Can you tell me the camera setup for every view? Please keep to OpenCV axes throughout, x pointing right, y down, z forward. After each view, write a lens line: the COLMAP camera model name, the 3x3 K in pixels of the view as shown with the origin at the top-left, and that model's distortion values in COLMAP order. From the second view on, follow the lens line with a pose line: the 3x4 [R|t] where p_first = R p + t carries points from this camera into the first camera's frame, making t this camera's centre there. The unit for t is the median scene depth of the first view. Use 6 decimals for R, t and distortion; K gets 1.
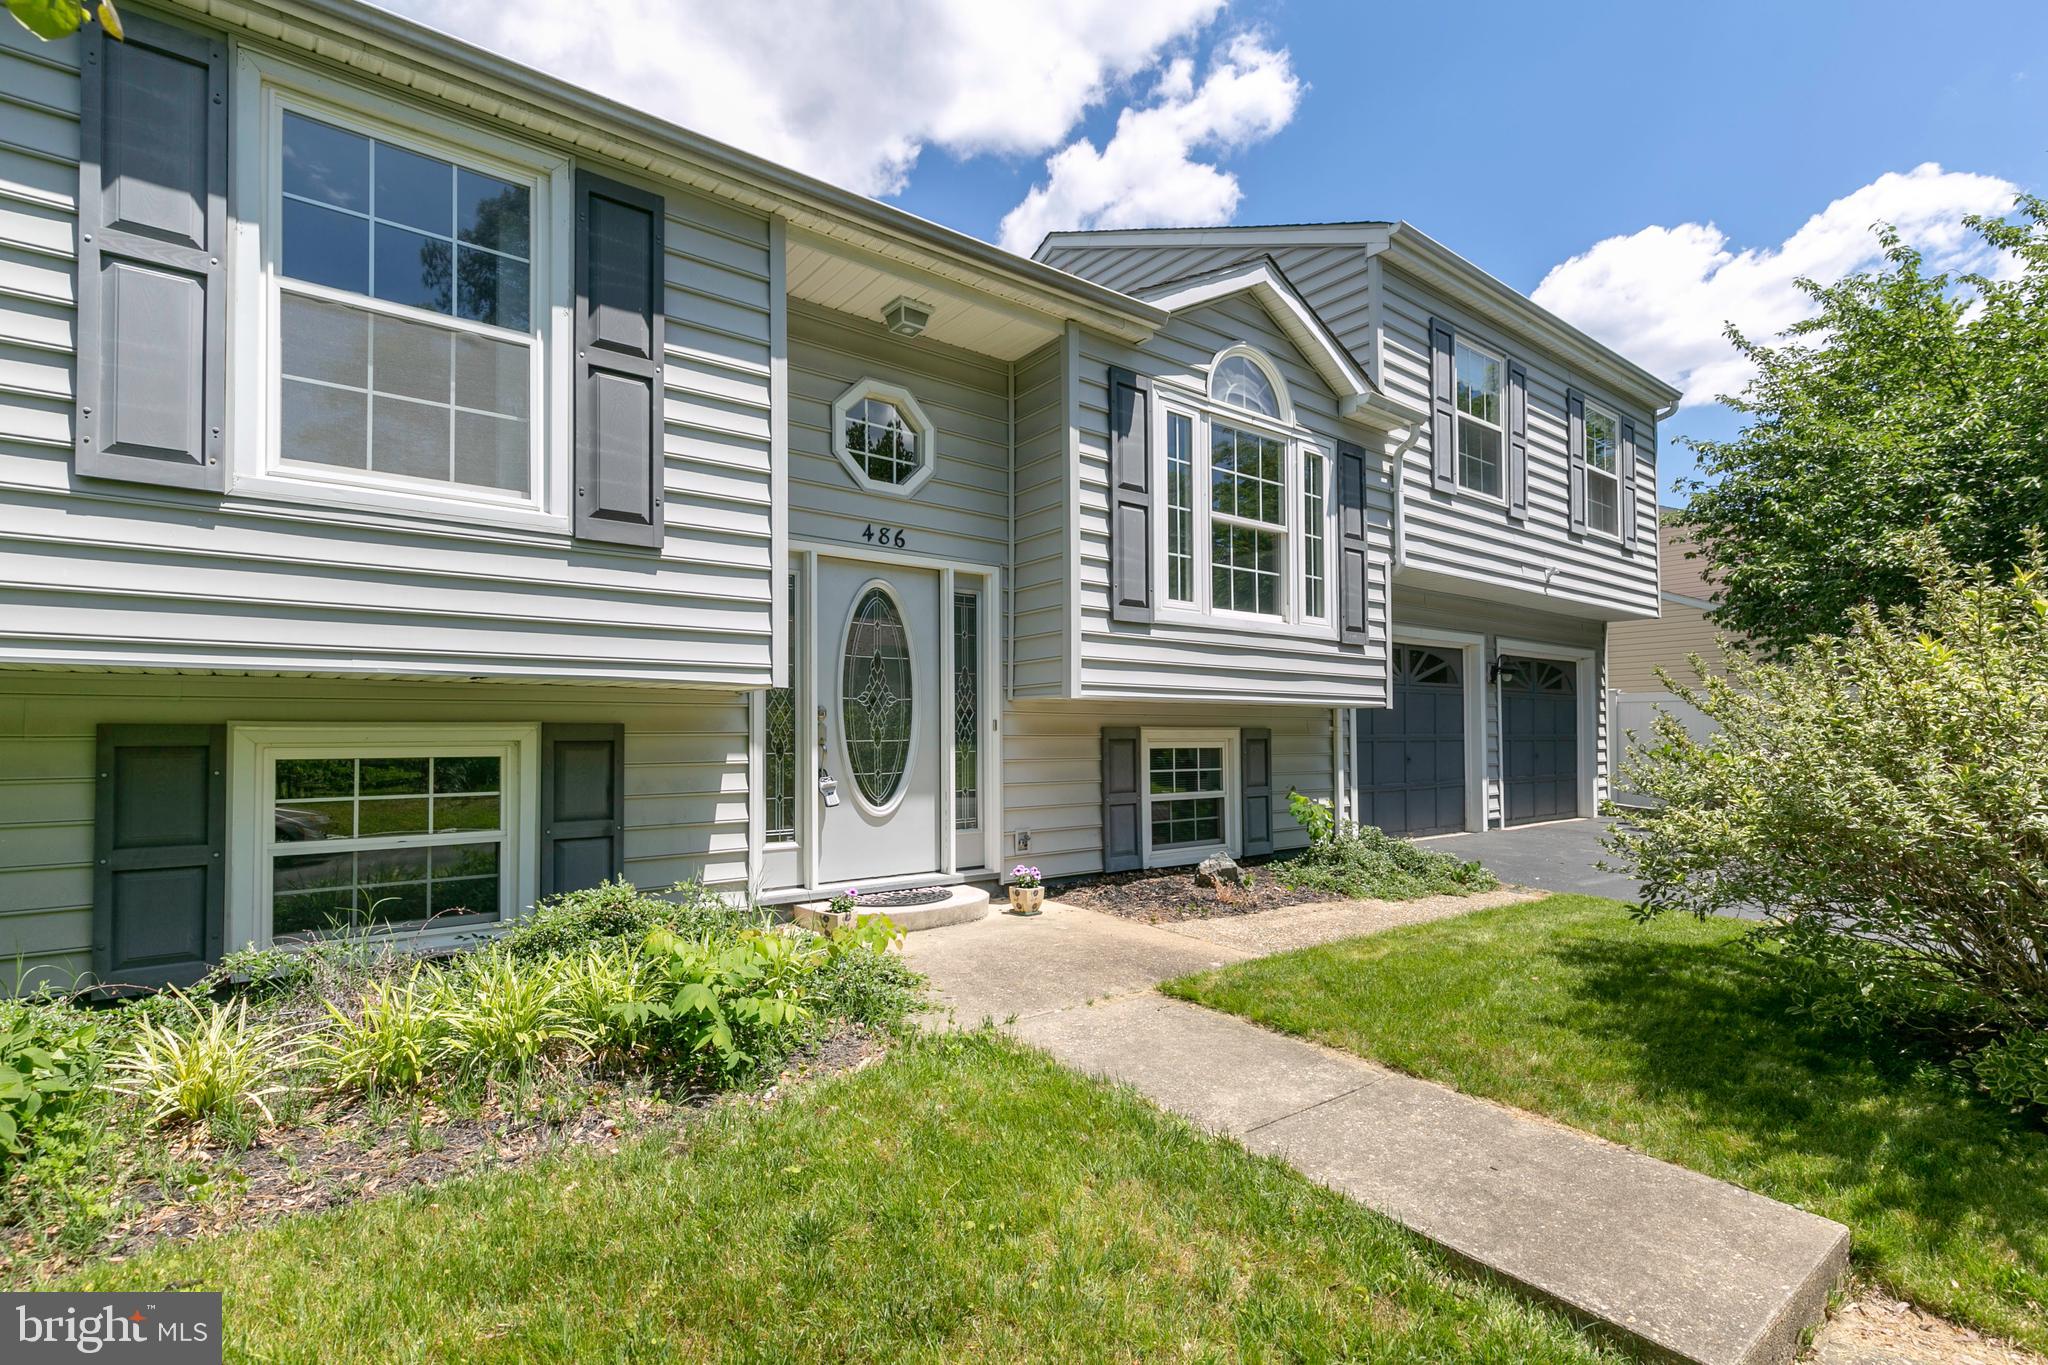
lens RADIAL K [[896.0, 0, 1026.9], [0, 896.0, 711.2], [0, 0, 1]] dist [0.002219, 0.000199]
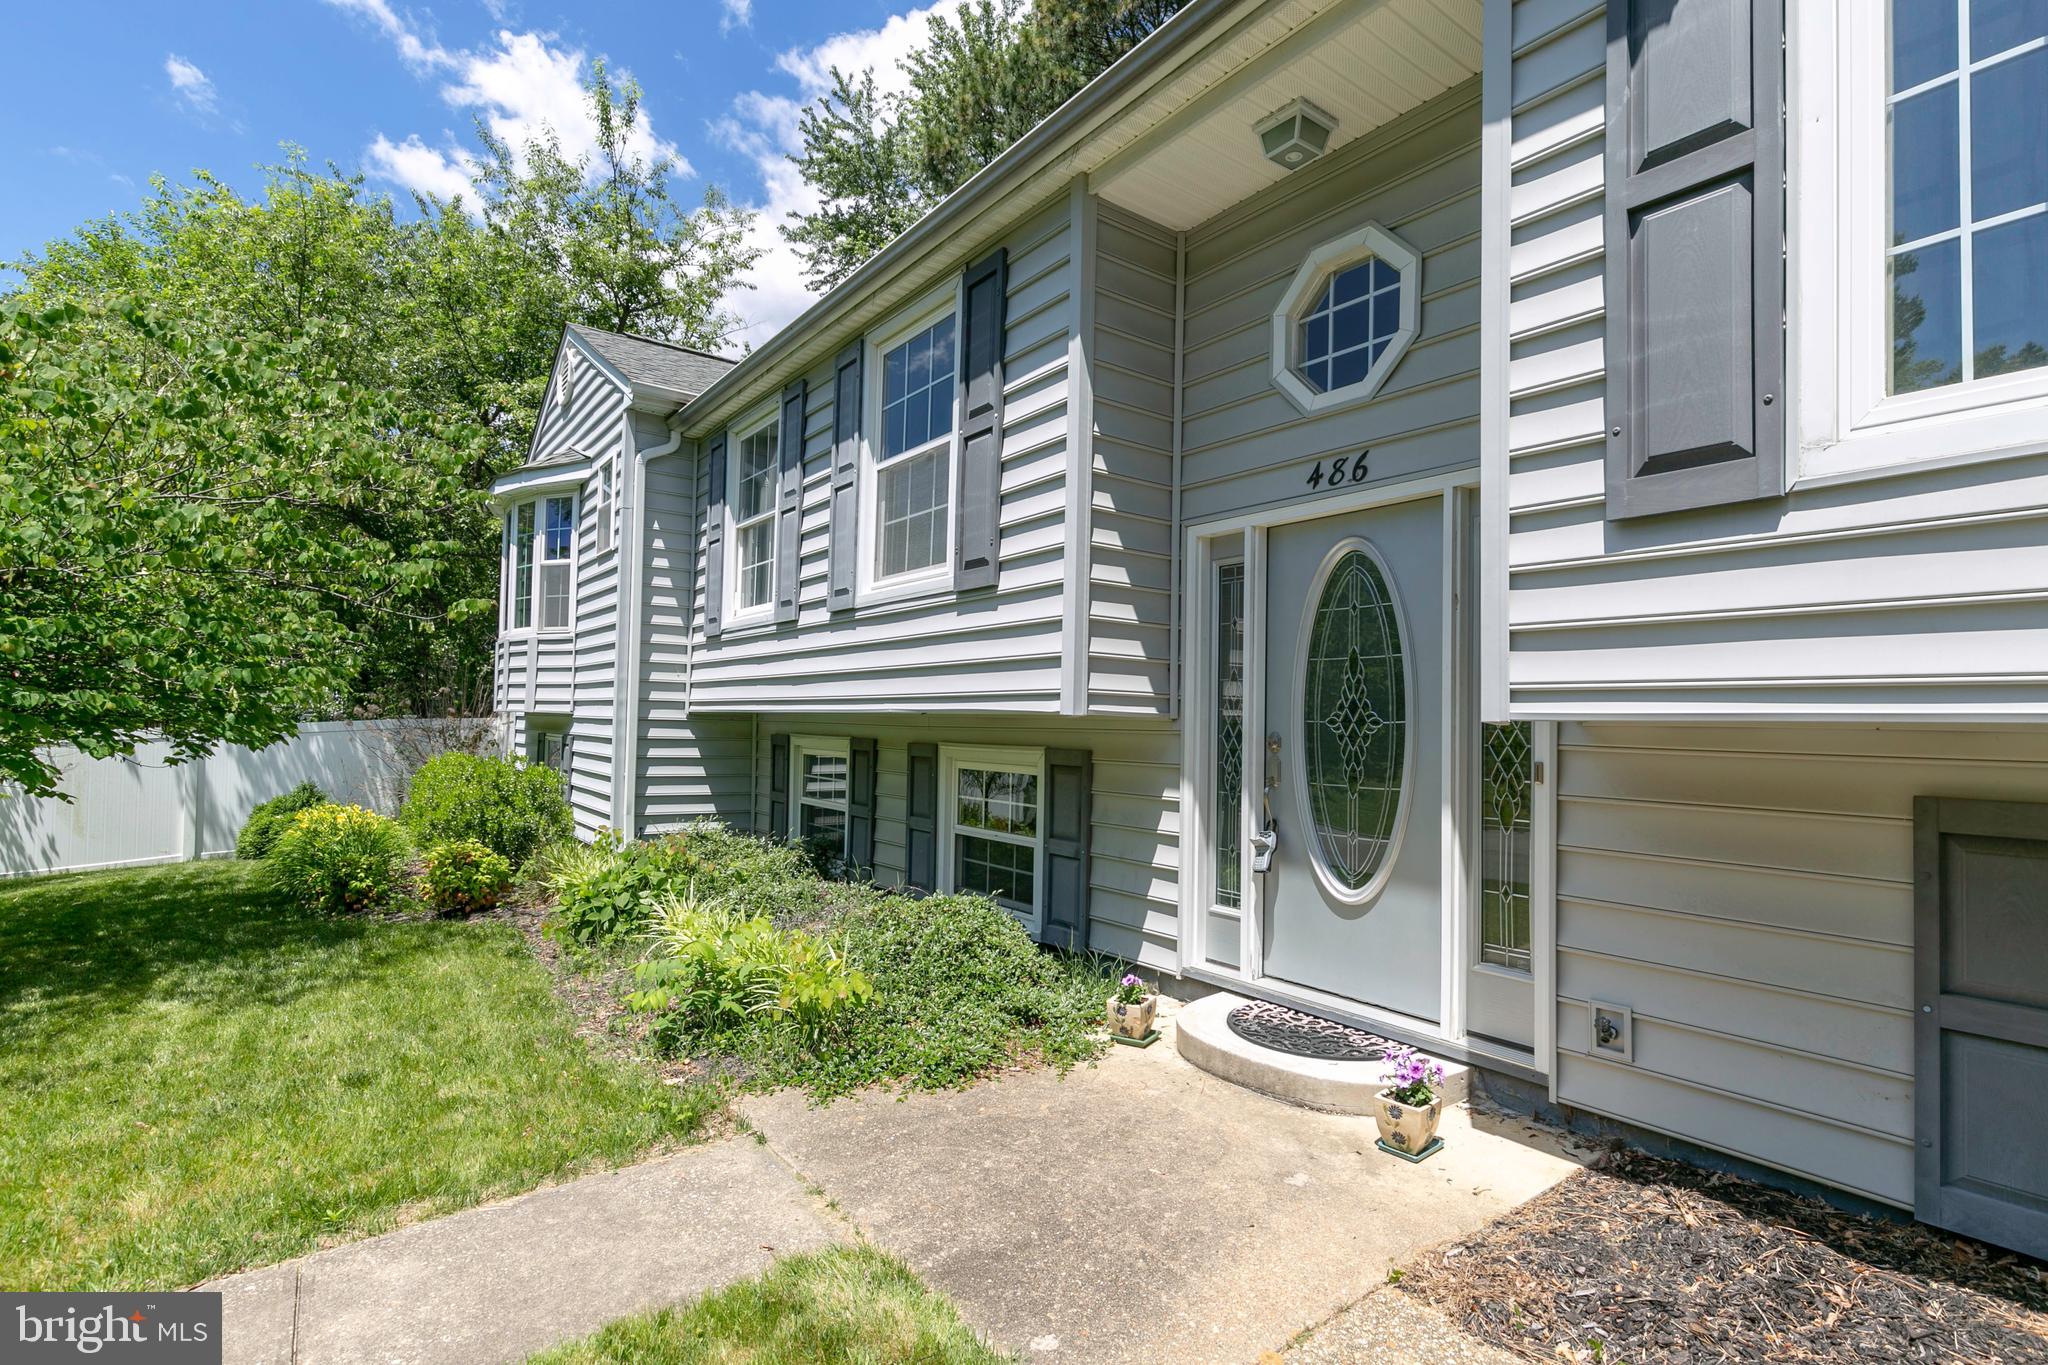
lens RADIAL K [[974.2, 0, 1039.9], [0, 974.2, 693.5], [0, 0, 1]] dist [0.003546, 0.000368]
pose [[0.012658, -0.027473, -0.999542, 0.531535], [0.009580, 0.999580, -0.027353, -0.016962], [0.999874, -0.009230, 0.012916, 0.760115]]
